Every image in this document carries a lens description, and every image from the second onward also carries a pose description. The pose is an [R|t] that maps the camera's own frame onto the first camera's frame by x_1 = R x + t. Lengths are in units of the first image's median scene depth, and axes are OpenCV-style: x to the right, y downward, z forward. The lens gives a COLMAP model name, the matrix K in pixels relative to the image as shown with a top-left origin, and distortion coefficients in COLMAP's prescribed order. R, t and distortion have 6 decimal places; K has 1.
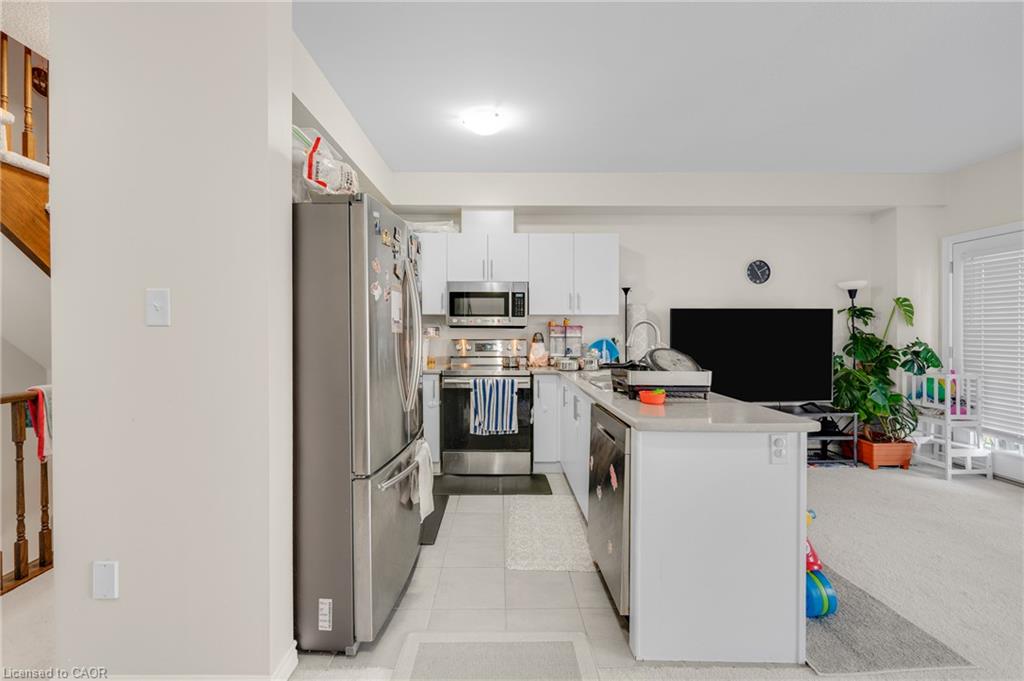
lens RADIAL K [[419.5, 0, 512.8], [0, 419.5, 333.2], [0, 0, 1]] dist [0.000004, -0.000398]
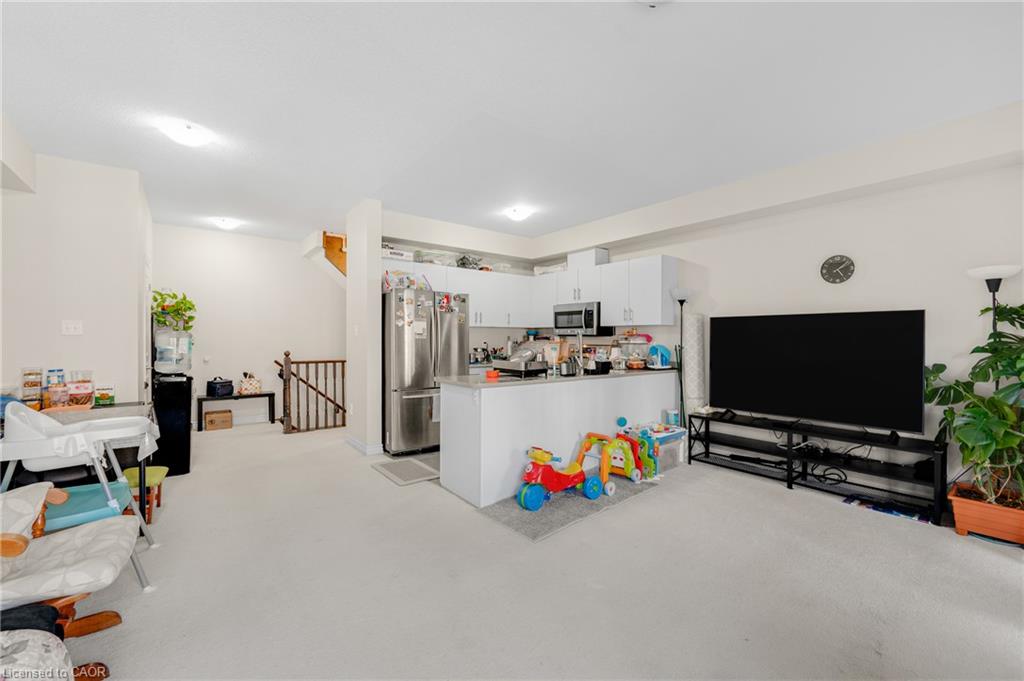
lens RADIAL K [[419.5, 0, 512.5], [0, 419.5, 338.8], [0, 0, 1]] dist [0.000004, -0.000398]
pose [[0.622177, 0.003266, -0.782870, 0.877980], [-0.008051, 0.999965, -0.002227, 0.001154], [0.782835, 0.007688, 0.622182, -0.038988]]
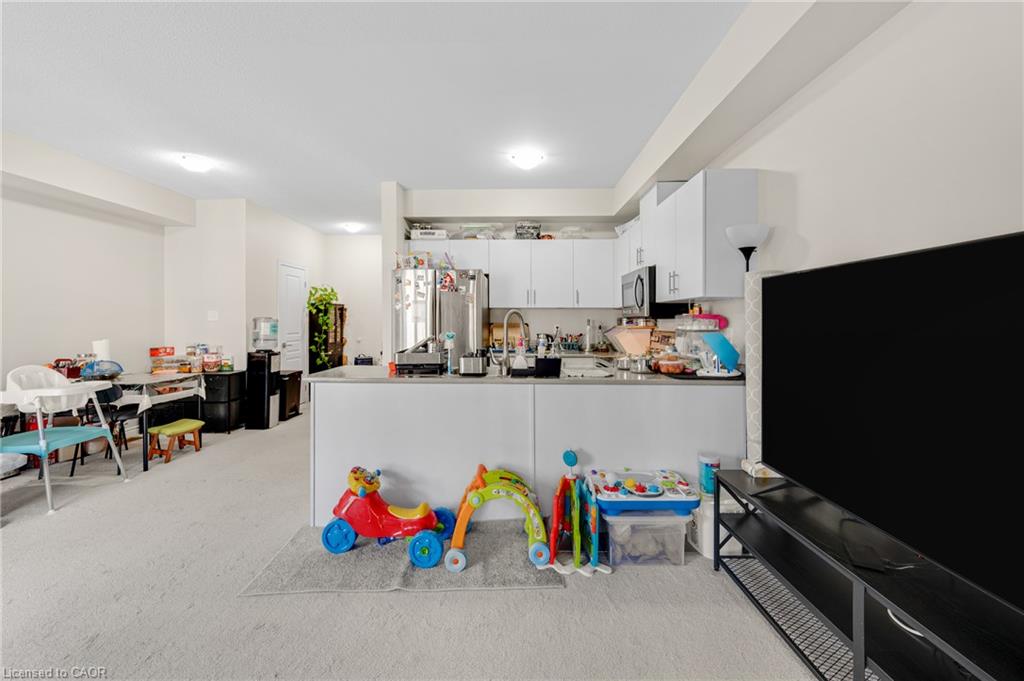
lens RADIAL K [[419.5, 0, 513.0], [0, 419.5, 319.3], [0, 0, 1]] dist [0.000004, -0.000398]
pose [[-0.014980, -0.004147, -0.999879, 0.870838], [-0.005368, 0.999977, -0.004067, -0.004811], [0.999873, 0.005306, -0.015002, 0.699313]]
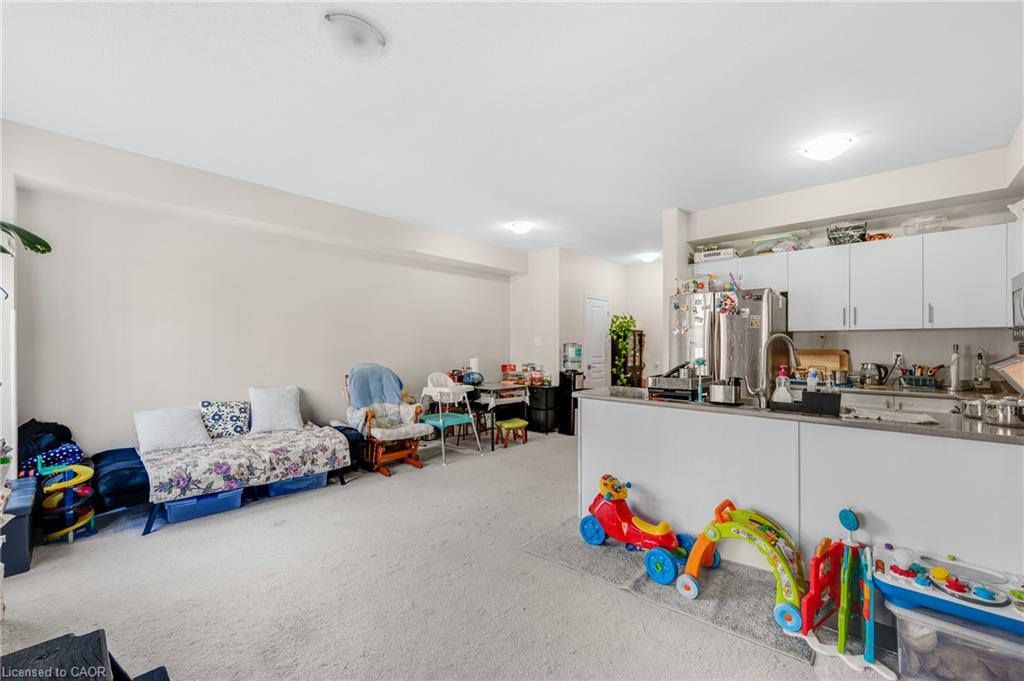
lens RADIAL K [[419.5, 0, 518.8], [0, 419.5, 346.5], [0, 0, 1]] dist [0.000004, -0.000398]
pose [[-0.673907, -0.000257, -0.738816, 0.875165], [-0.006950, 0.999958, 0.005991, -0.006208], [0.738783, 0.009172, -0.673881, 0.814440]]
